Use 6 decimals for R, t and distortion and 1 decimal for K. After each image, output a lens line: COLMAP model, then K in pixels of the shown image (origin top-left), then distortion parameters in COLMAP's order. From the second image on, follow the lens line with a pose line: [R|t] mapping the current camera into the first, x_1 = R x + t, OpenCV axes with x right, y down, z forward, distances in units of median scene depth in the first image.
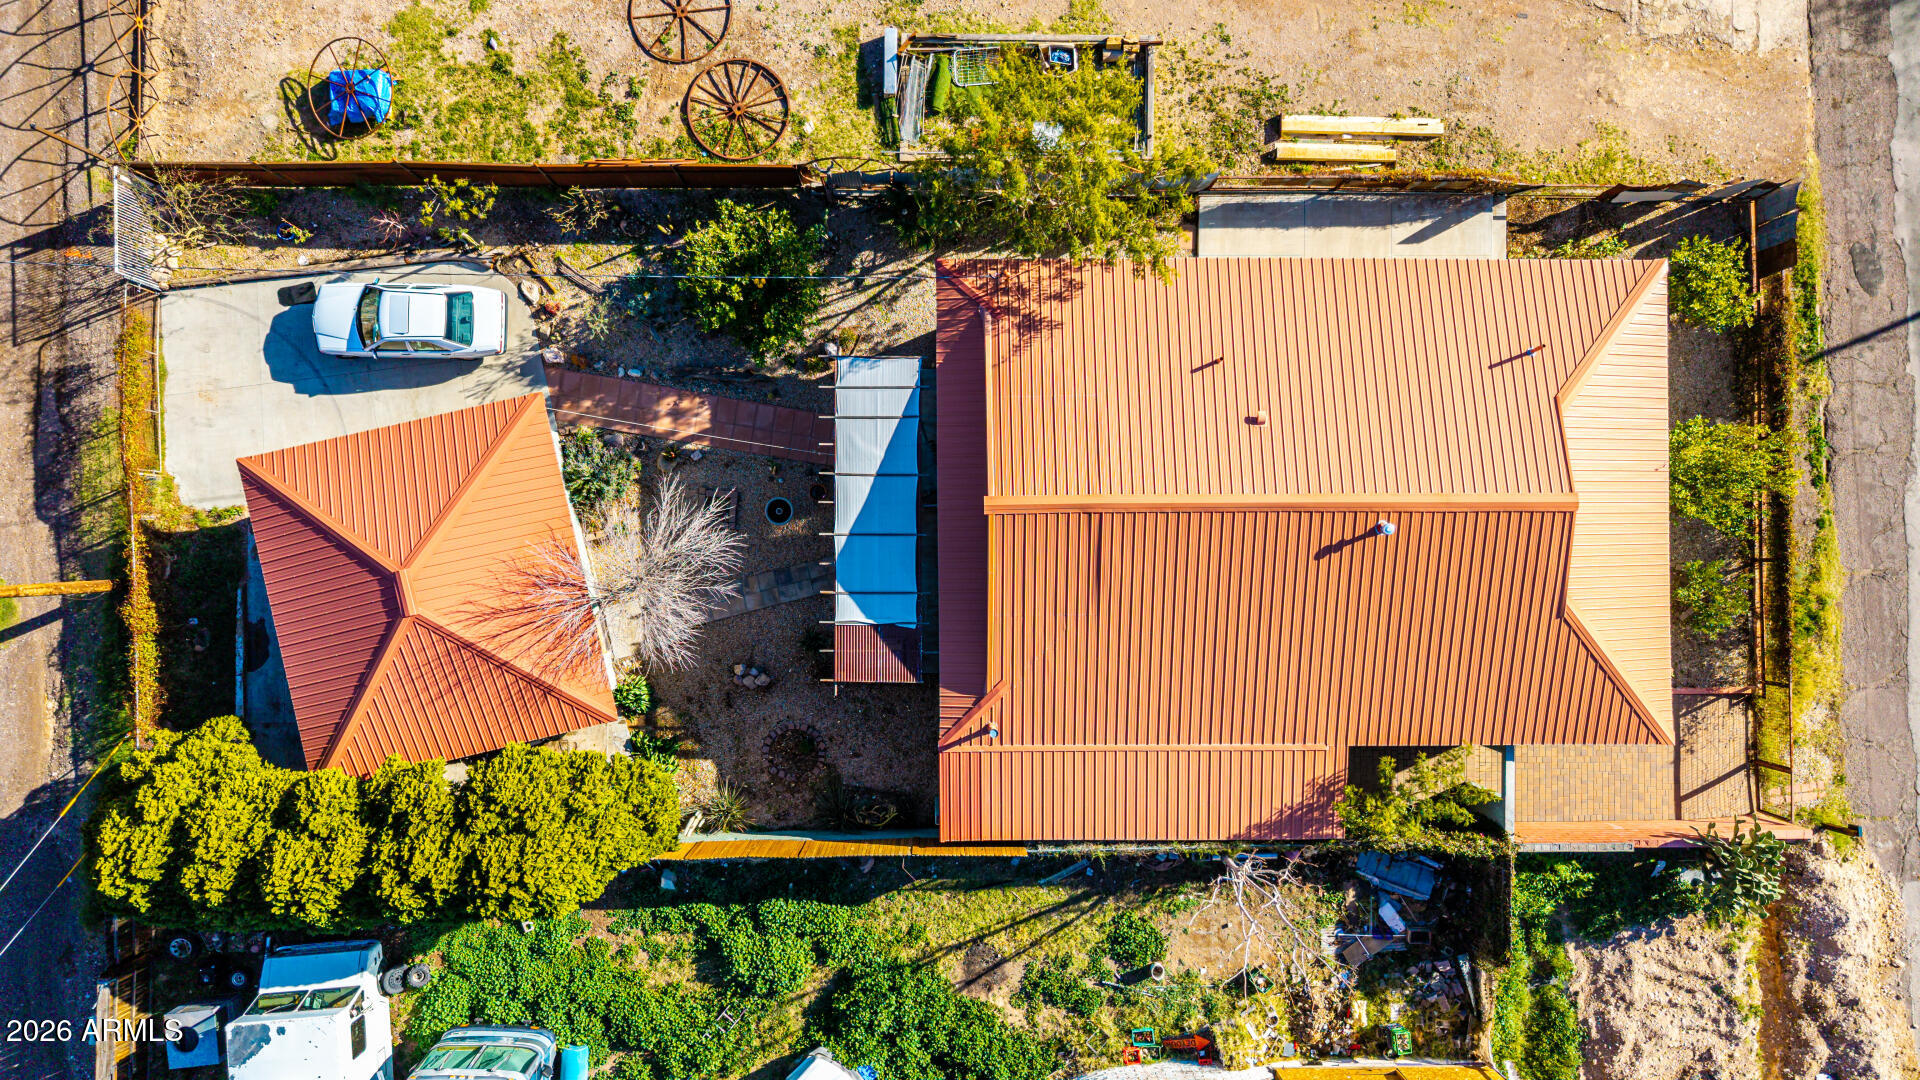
lens RADIAL K [[1285.0, 0, 955.9], [0, 1285.0, 546.9], [0, 0, 1]] dist [0.011175, -0.007871]
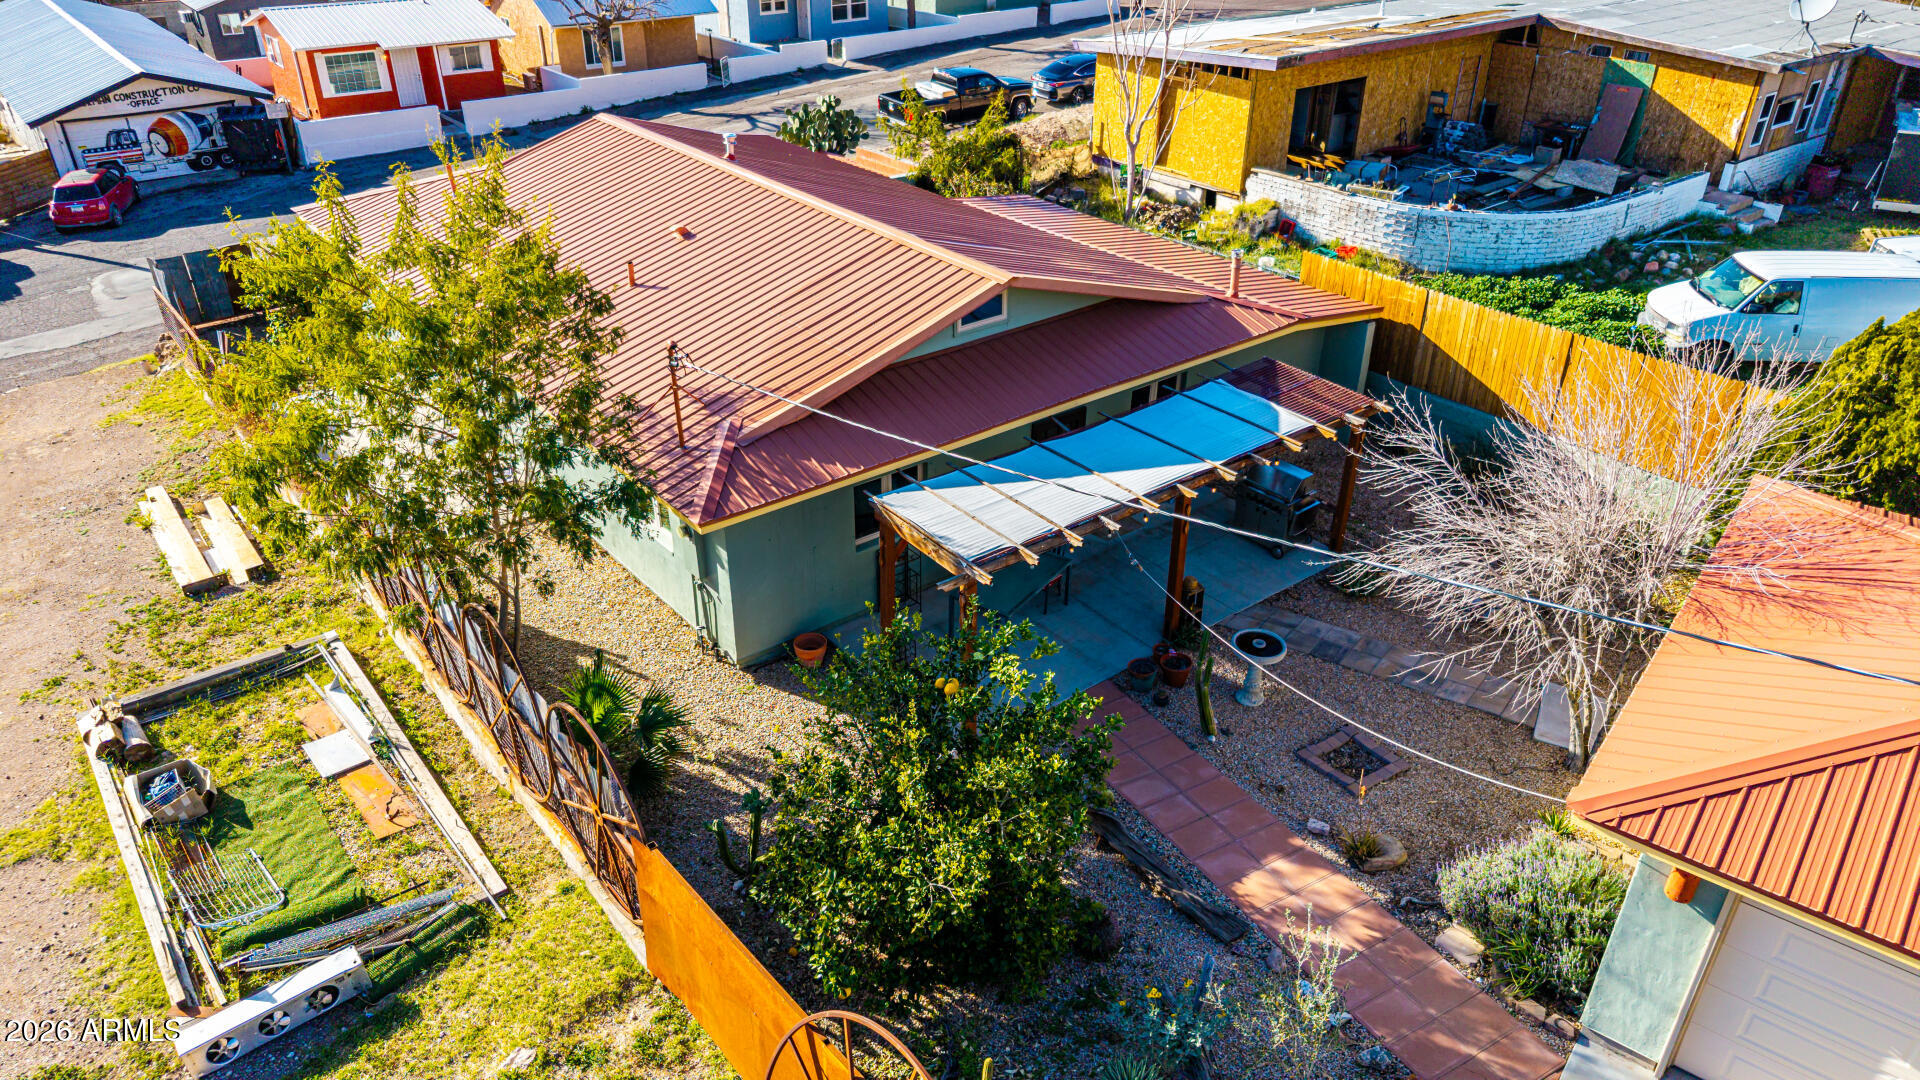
lens RADIAL K [[1285.0, 0, 955.9], [0, 1285.0, 546.9], [0, 0, 1]] dist [0.011175, -0.007871]
pose [[-0.623613, -0.411534, 0.664640, -0.386556], [0.781552, -0.309900, 0.541423, -0.388773], [-0.016842, 0.857089, 0.514893, 0.687869]]
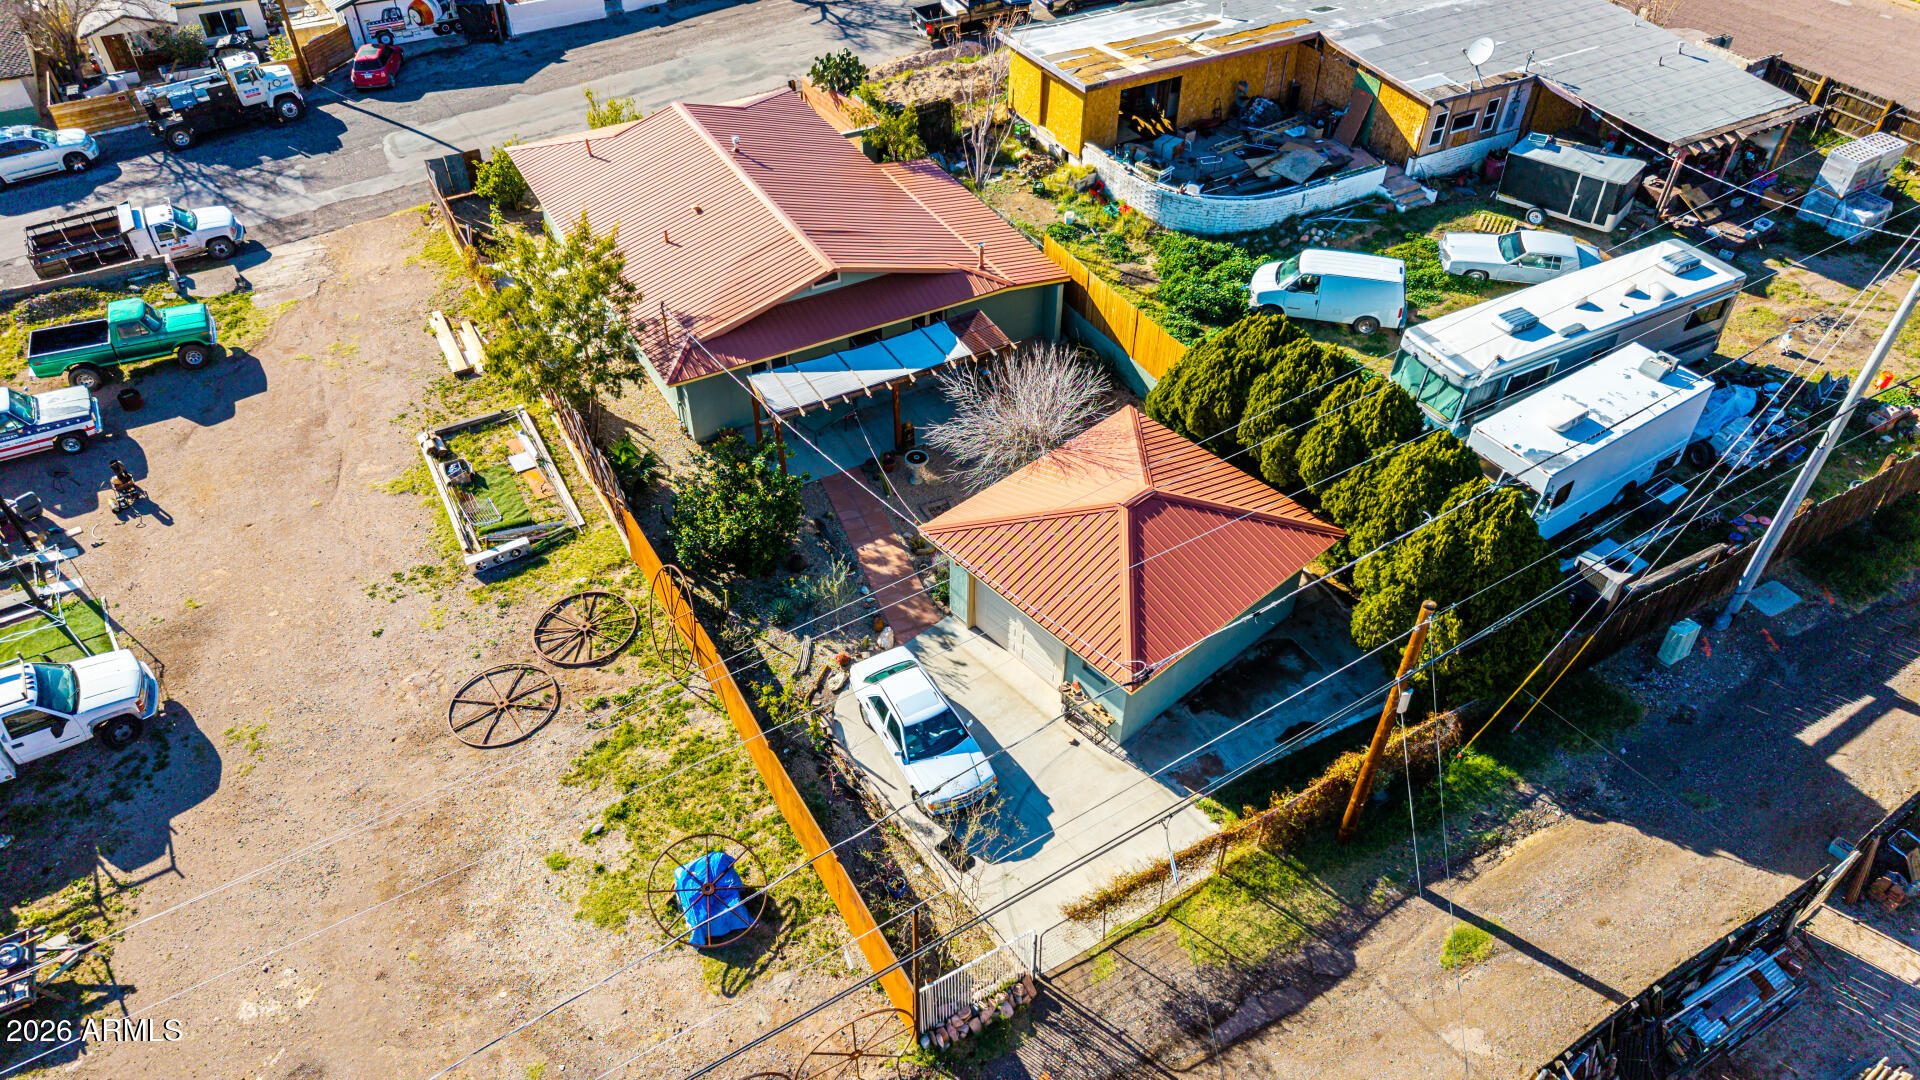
lens RADIAL K [[1285.0, 0, 955.9], [0, 1285.0, 546.9], [0, 0, 1]] dist [0.011175, -0.007871]
pose [[-0.489268, -0.600365, 0.632597, -0.926075], [0.871966, -0.322537, 0.368300, -0.443562], [-0.017079, 0.731801, 0.681305, 0.263181]]
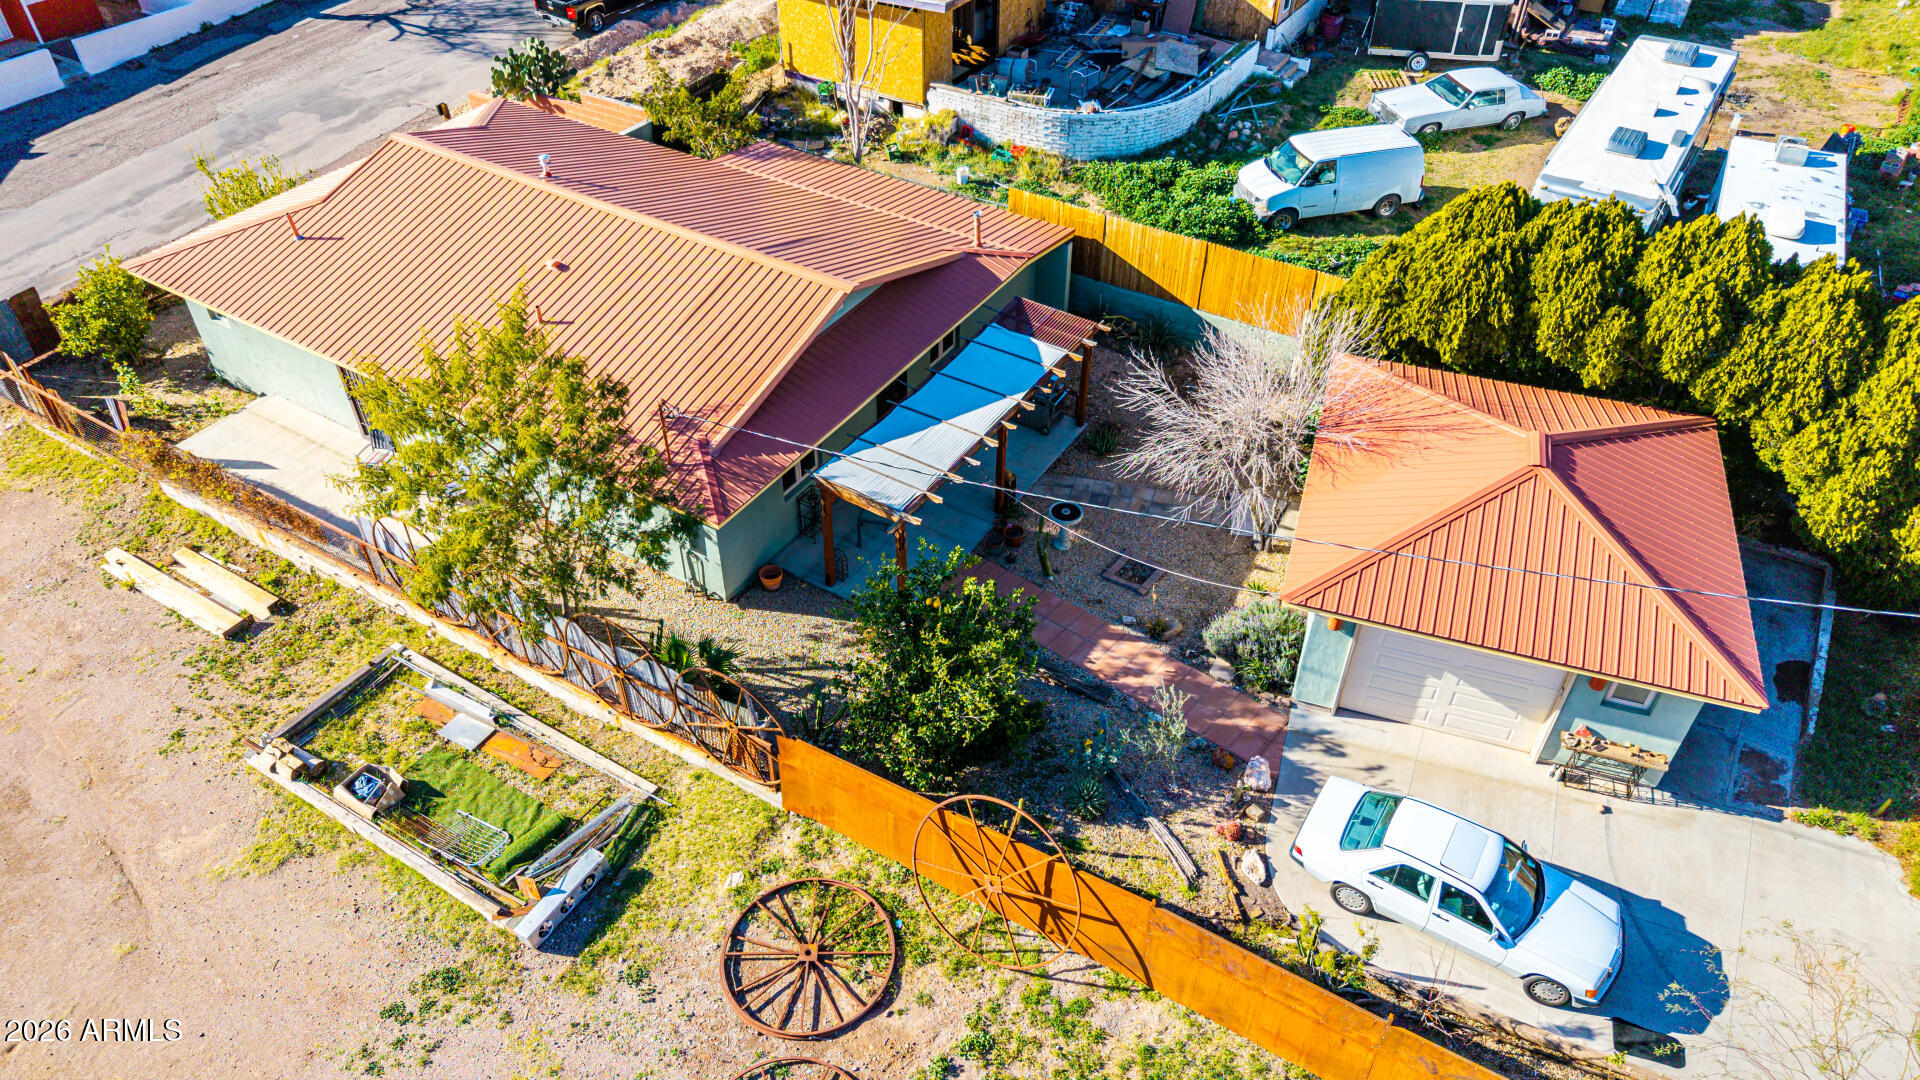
lens RADIAL K [[1285.0, 0, 955.9], [0, 1285.0, 546.9], [0, 0, 1]] dist [0.011175, -0.007871]
pose [[-0.851880, -0.361380, 0.379085, -0.387603], [0.523254, -0.556161, 0.645671, -0.589760], [-0.022500, 0.748392, 0.662875, 0.474144]]
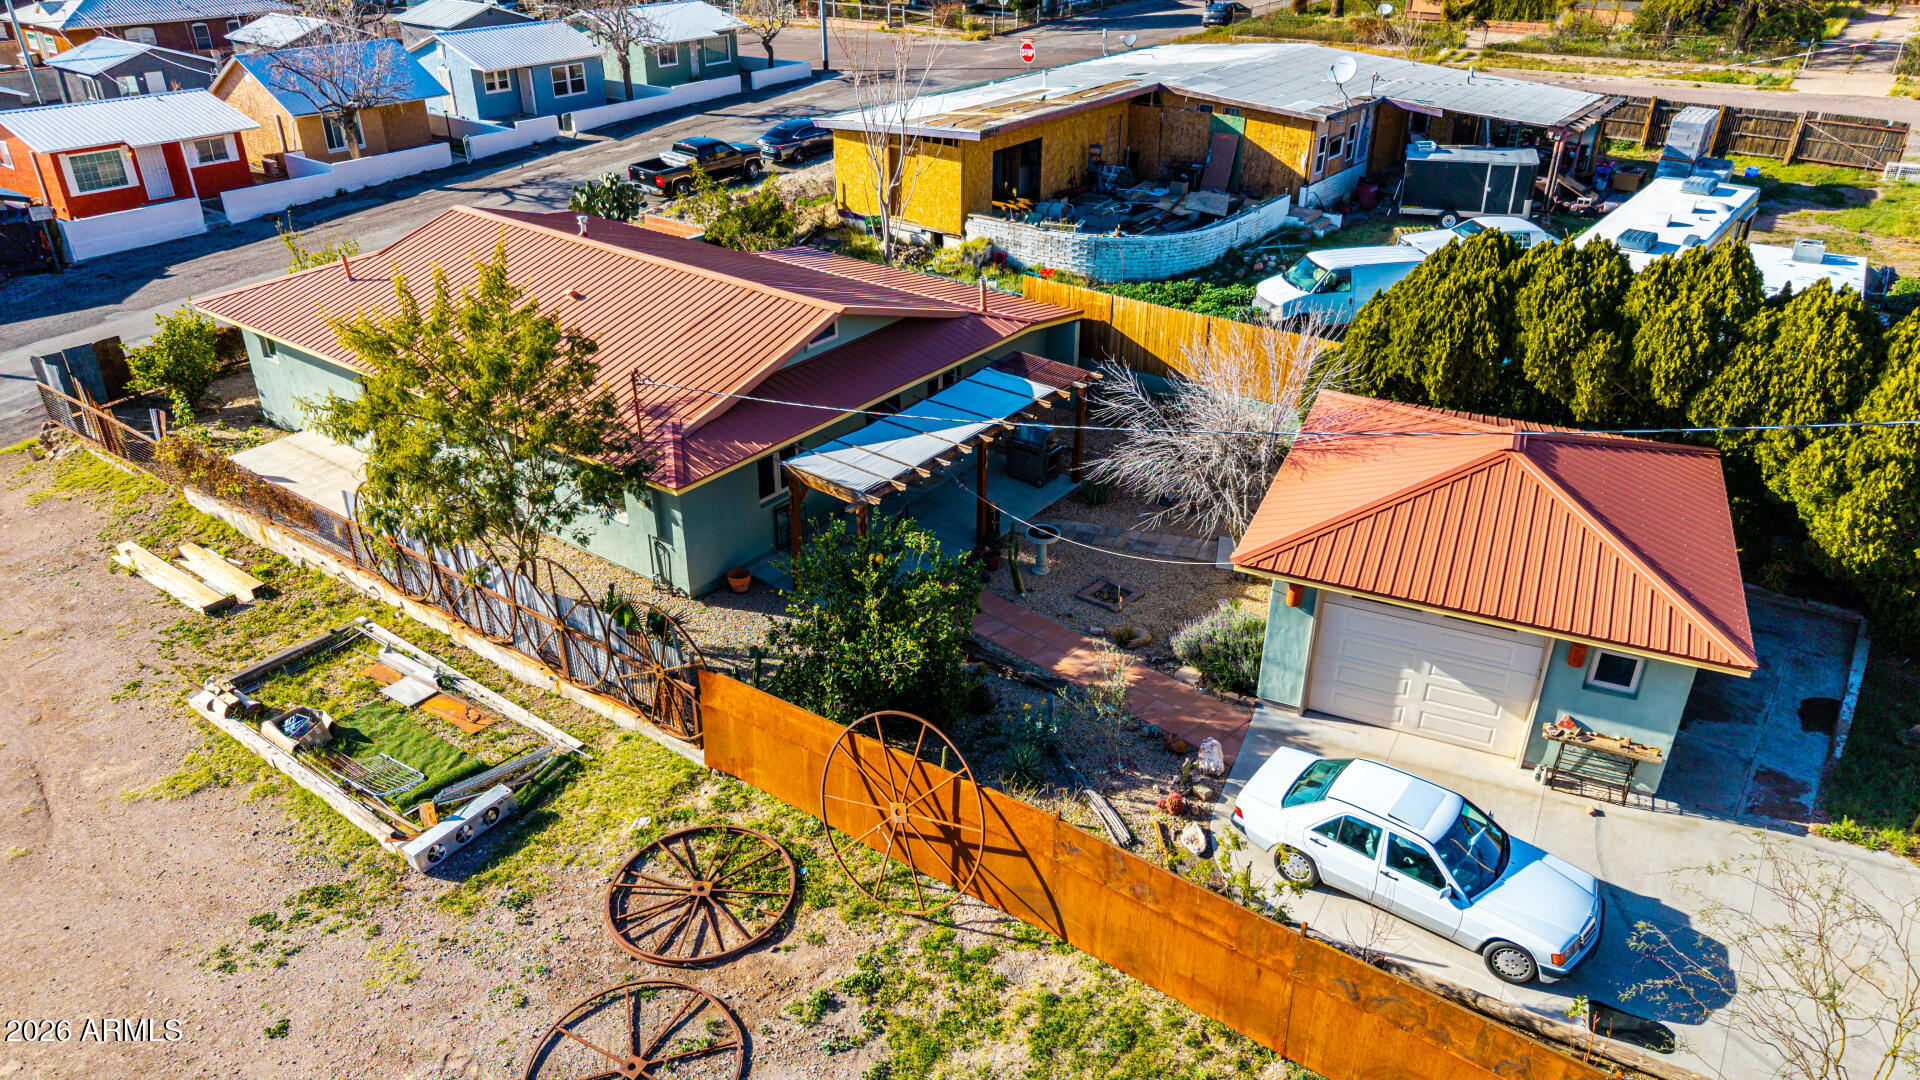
lens RADIAL K [[1285.0, 0, 955.9], [0, 1285.0, 546.9], [0, 0, 1]] dist [0.011175, -0.007871]
pose [[-0.800081, -0.306482, 0.515693, -0.500157], [0.599586, -0.381079, 0.703758, -0.613539], [-0.019169, 0.872266, 0.488657, 0.610373]]
